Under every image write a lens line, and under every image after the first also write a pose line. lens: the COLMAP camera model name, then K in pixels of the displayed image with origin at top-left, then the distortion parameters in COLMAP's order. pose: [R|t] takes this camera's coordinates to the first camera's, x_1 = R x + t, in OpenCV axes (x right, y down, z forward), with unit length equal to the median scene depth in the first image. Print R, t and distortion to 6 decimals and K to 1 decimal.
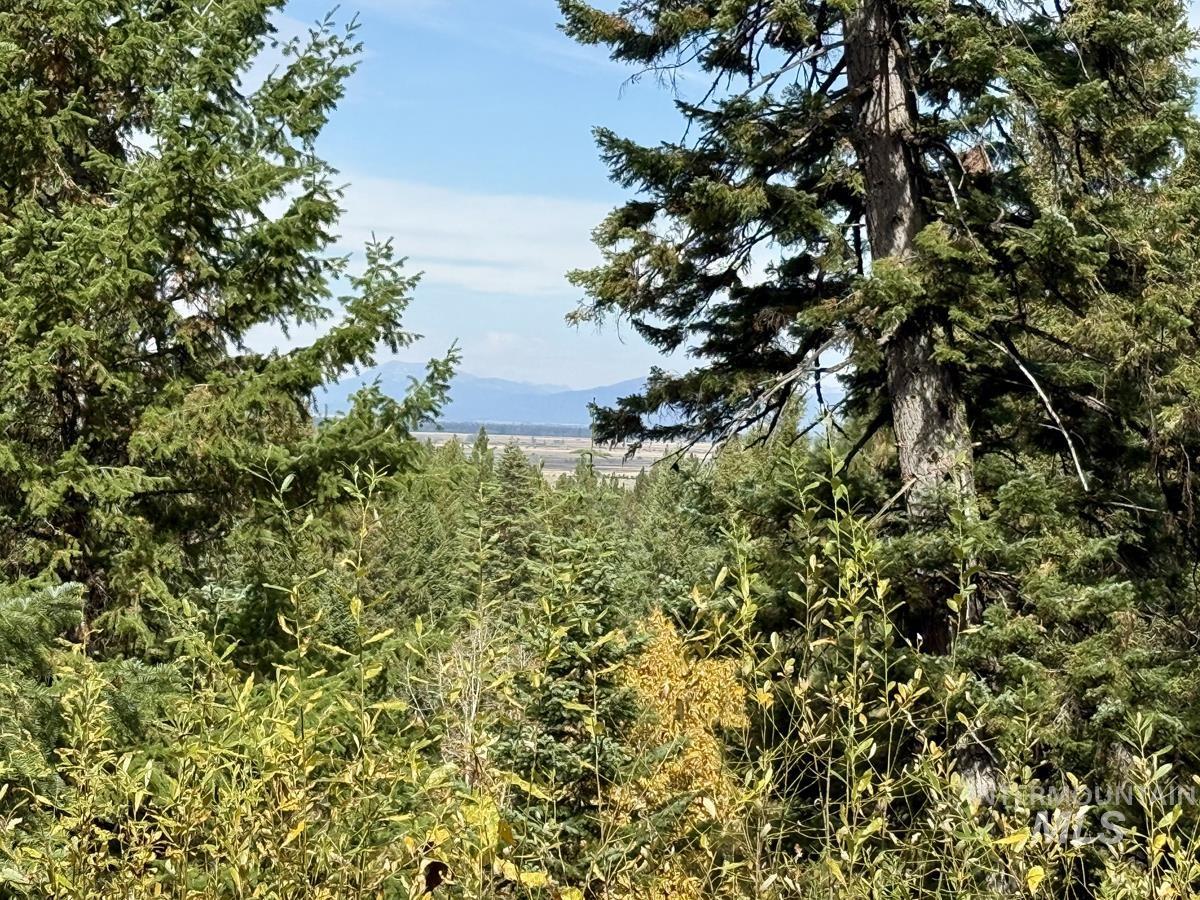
lens RADIAL K [[3586.9, 0, 600.7], [0, 3586.9, 450.2], [0, 0, 1]] dist [0.116758, 0.000000]
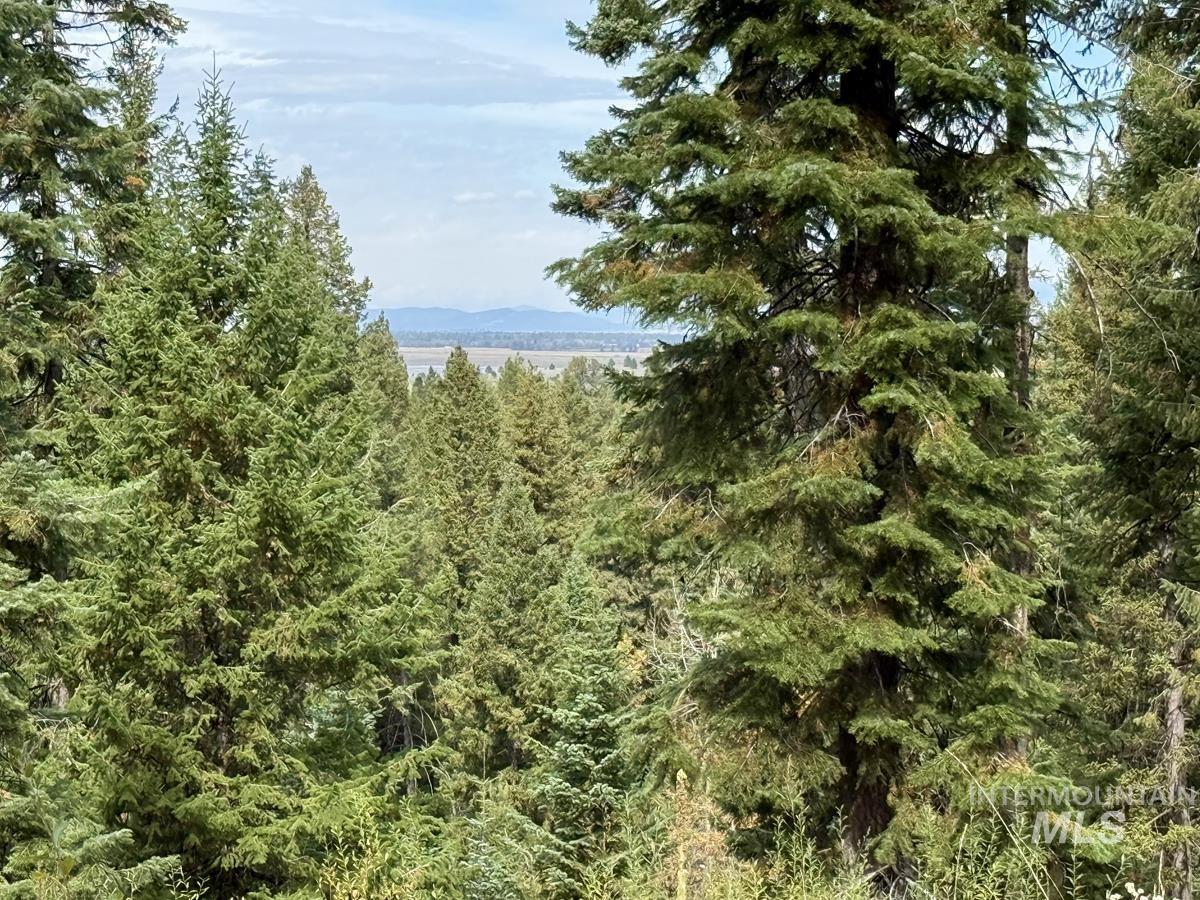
lens RADIAL K [[3571.7, 0, 599.6], [0, 3571.7, 449.9], [0, 0, 1]] dist [-0.002450, 0.000000]
pose [[0.995288, -0.023438, -0.094085, 0.205016], [0.025740, 0.999396, 0.023328, -0.135153], [0.093482, -0.025640, 0.995291, -0.697324]]
